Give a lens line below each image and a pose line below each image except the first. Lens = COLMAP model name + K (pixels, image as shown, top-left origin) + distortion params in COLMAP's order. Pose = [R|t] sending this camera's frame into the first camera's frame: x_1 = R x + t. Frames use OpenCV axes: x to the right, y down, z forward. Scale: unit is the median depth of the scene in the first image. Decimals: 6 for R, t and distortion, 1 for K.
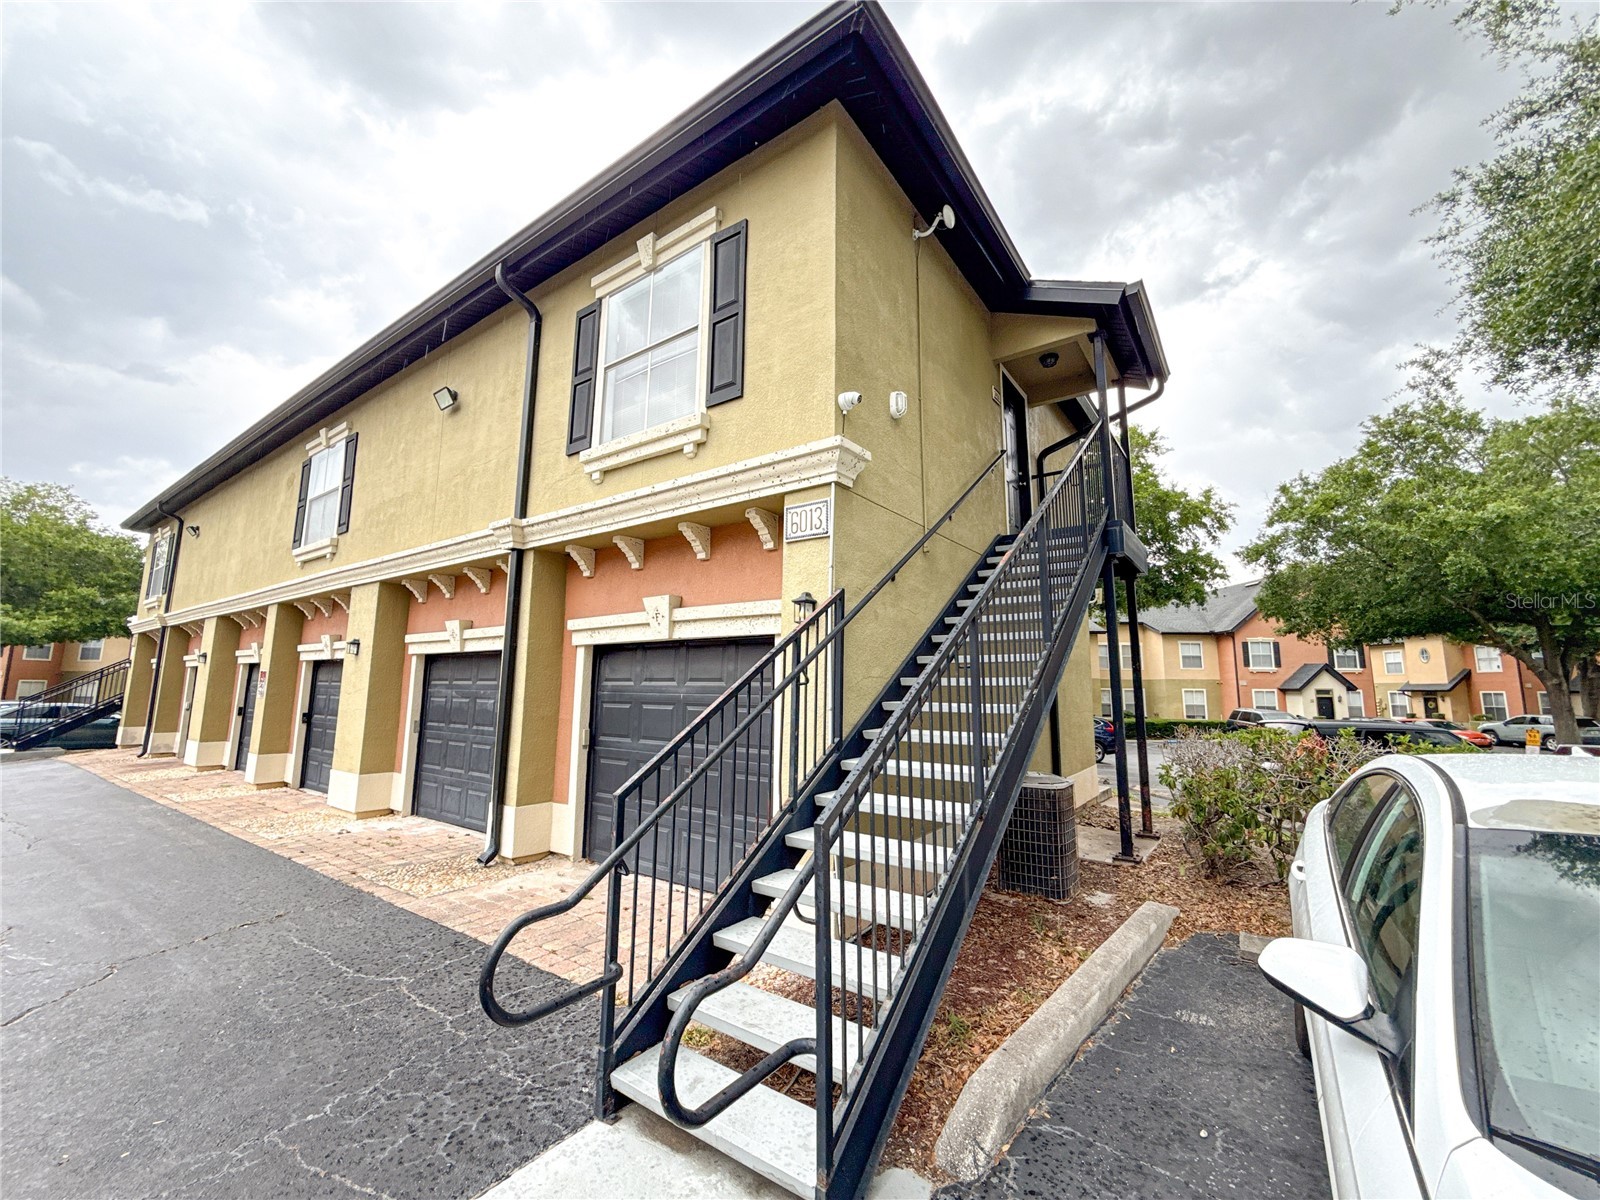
lens RADIAL K [[637.7, 0, 798.9], [0, 637.7, 591.5], [0, 0, 1]] dist [-0.003261, 0.000663]
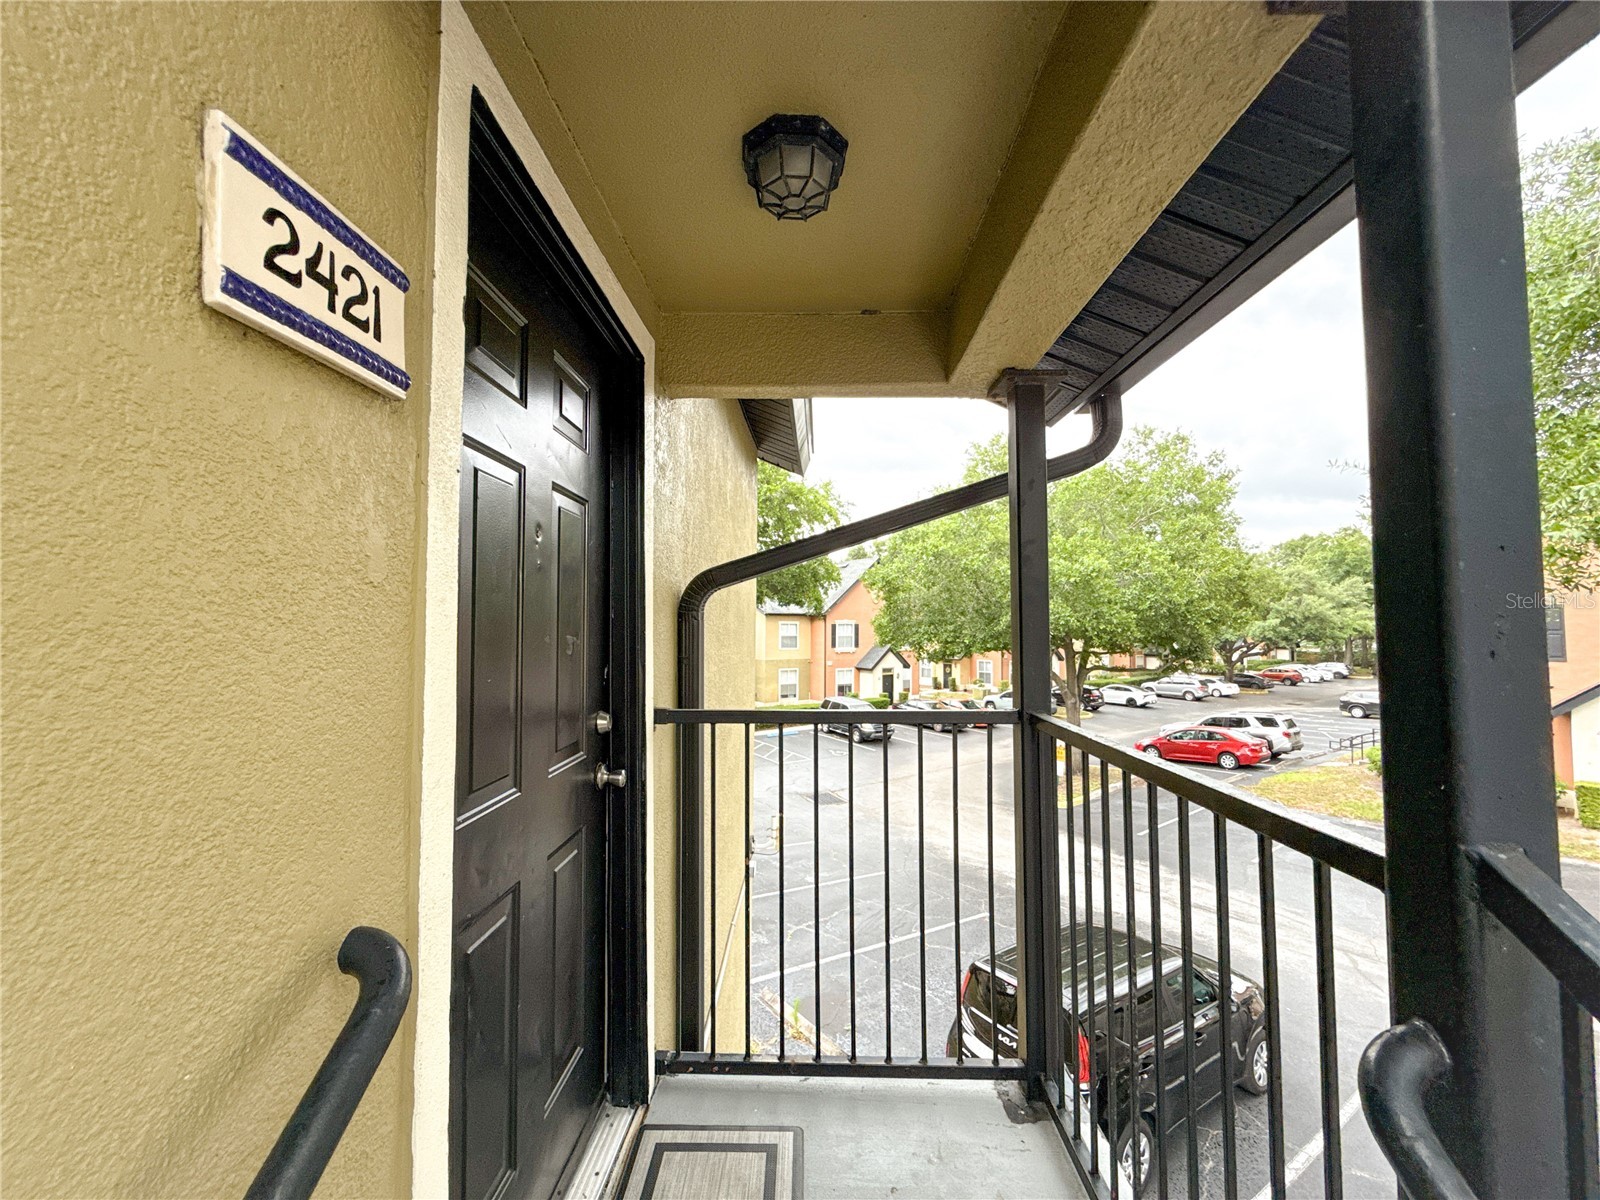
lens RADIAL K [[637.7, 0, 800.0], [0, 637.7, 600.2], [0, 0, 1]] dist [-0.003261, 0.000663]
pose [[0.826005, 0.013230, 0.563507, 0.083171], [-0.079941, 0.992369, 0.093882, -0.073172], [-0.557965, -0.122594, 0.820759, 0.234325]]
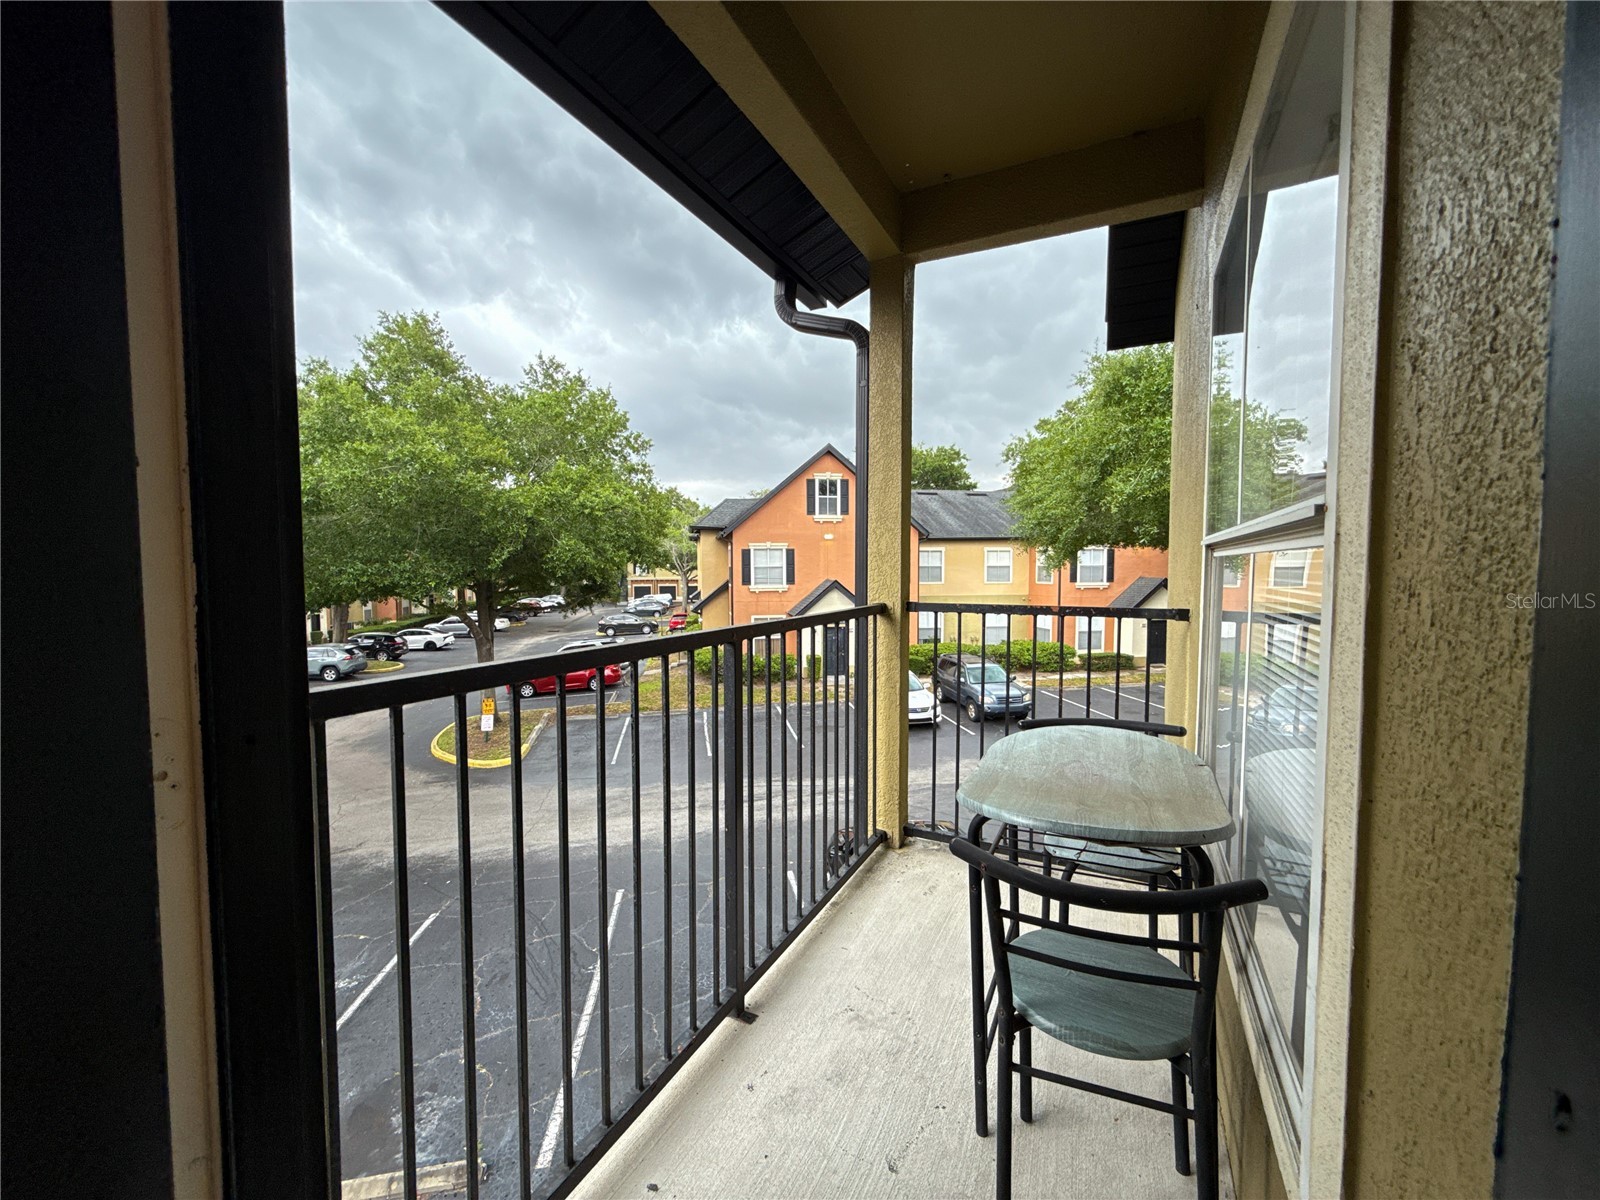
lens RADIAL K [[637.7, 0, 791.3], [0, 637.7, 590.8], [0, 0, 1]] dist [-0.003261, 0.000663]
pose [[-0.130481, -0.050779, 0.990150, 0.004485], [-0.147591, 0.988555, 0.031248, 0.129621], [-0.980404, -0.142060, -0.136482, 1.413776]]
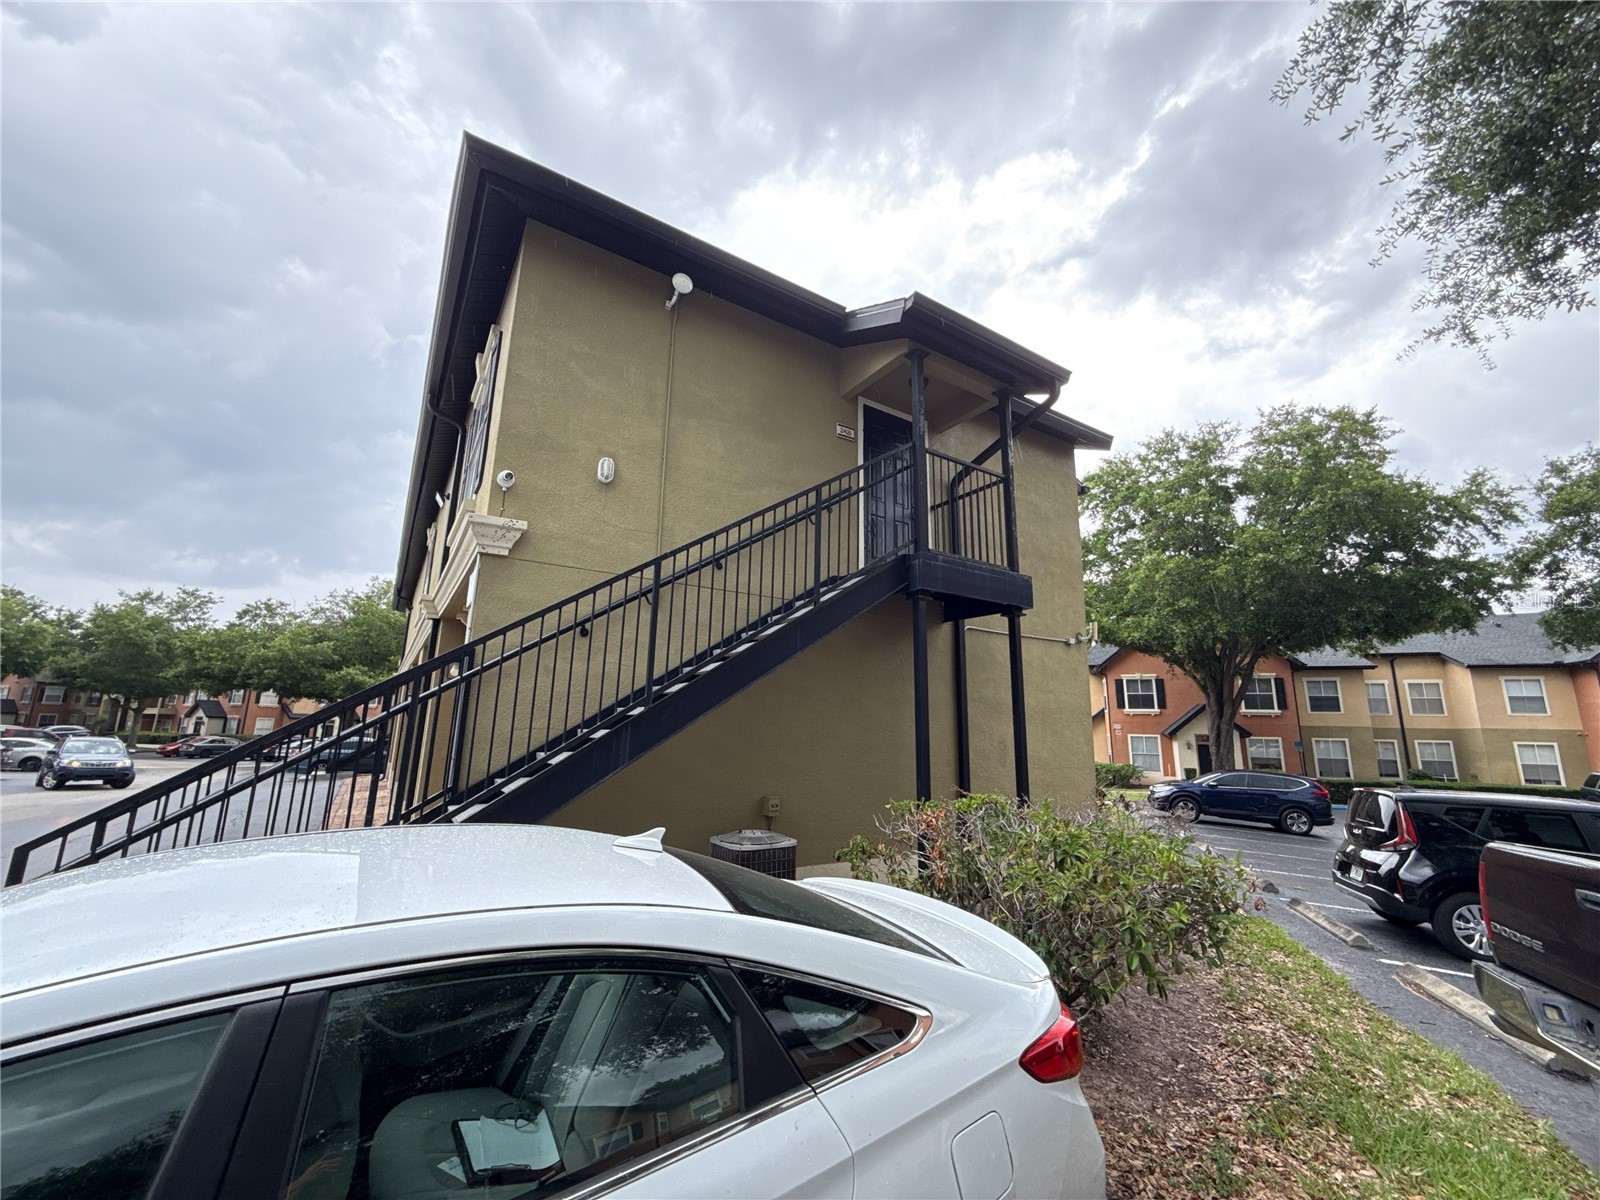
lens RADIAL K [[637.7, 0, 805.9], [0, 637.7, 599.3], [0, 0, 1]] dist [-0.003261, 0.000663]
pose [[0.931559, -0.072091, -0.356373, 0.161574], [0.048880, 0.996080, -0.073728, 0.004810], [0.360291, 0.051262, 0.931431, 0.023847]]
